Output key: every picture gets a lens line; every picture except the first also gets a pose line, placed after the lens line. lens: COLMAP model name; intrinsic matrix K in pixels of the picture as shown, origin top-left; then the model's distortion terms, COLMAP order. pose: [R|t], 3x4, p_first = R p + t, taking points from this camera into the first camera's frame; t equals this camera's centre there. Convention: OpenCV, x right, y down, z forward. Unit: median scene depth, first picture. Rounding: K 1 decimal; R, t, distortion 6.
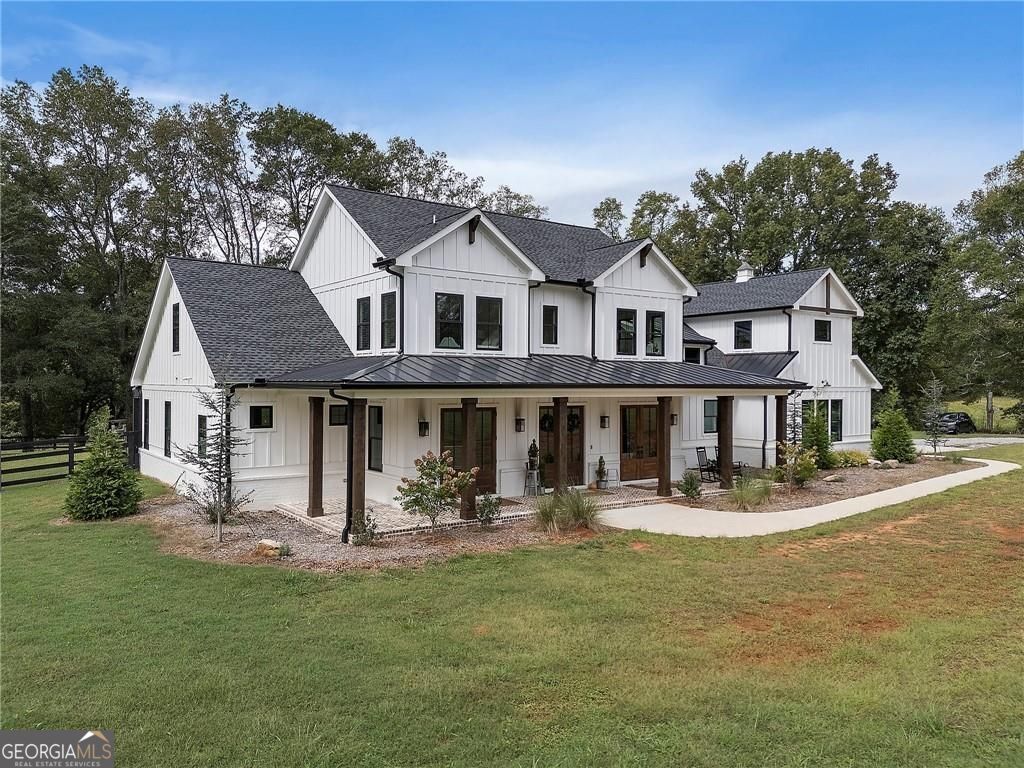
lens RADIAL K [[749.5, 0, 512.0], [0, 749.5, 384.0], [0, 0, 1]] dist [0.093017, -0.100207]
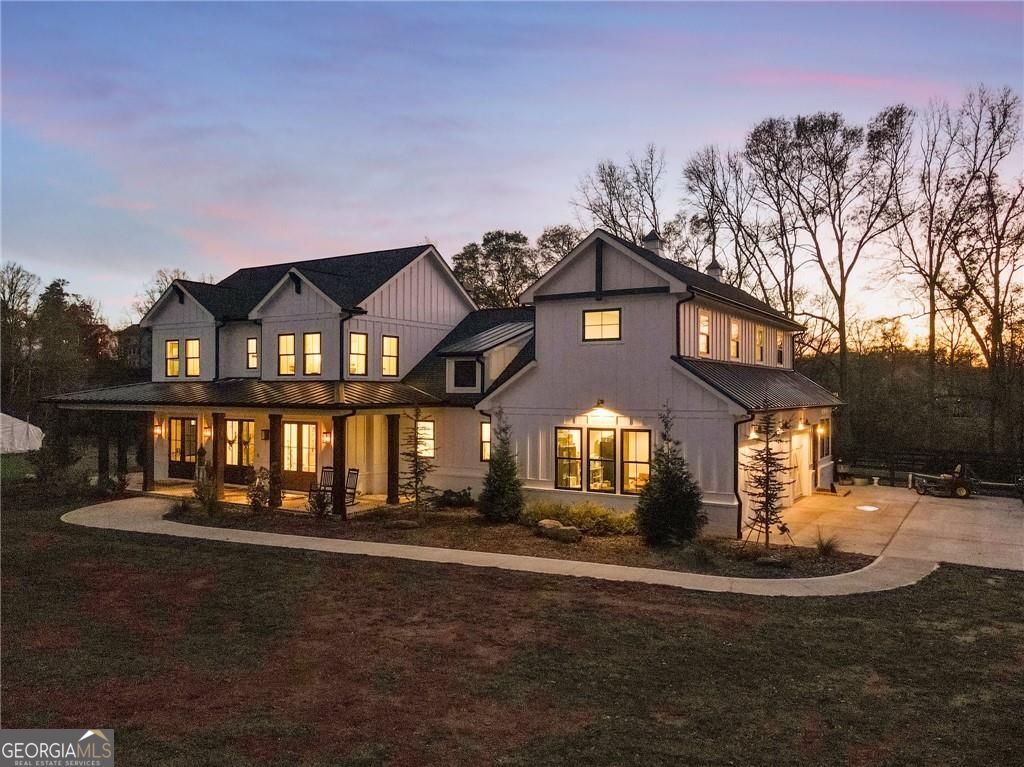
lens RADIAL K [[757.5, 0, 515.1], [0, 757.5, 389.8], [0, 0, 1]] dist [0.010566, 0.011376]
pose [[0.374870, -0.008010, -0.927043, 1.254653], [-0.005666, 0.999924, -0.010931, -0.006962], [0.927060, 0.009350, 0.374796, 0.855755]]
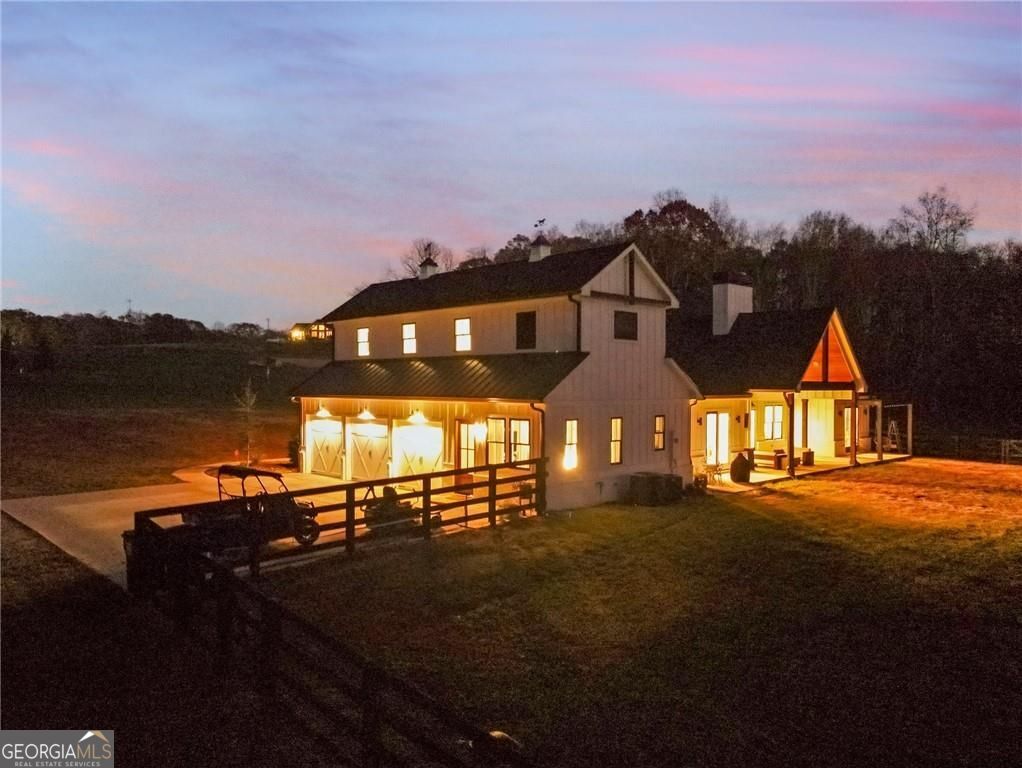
lens RADIAL K [[773.5, 0, 529.2], [0, 773.5, 388.5], [0, 0, 1]] dist [0.006014, 0.258761]
pose [[0.985062, -0.004826, 0.172132, 0.226424], [0.004938, 0.999988, -0.000223, -0.009372], [-0.172129, 0.001069, 0.985074, 0.317248]]
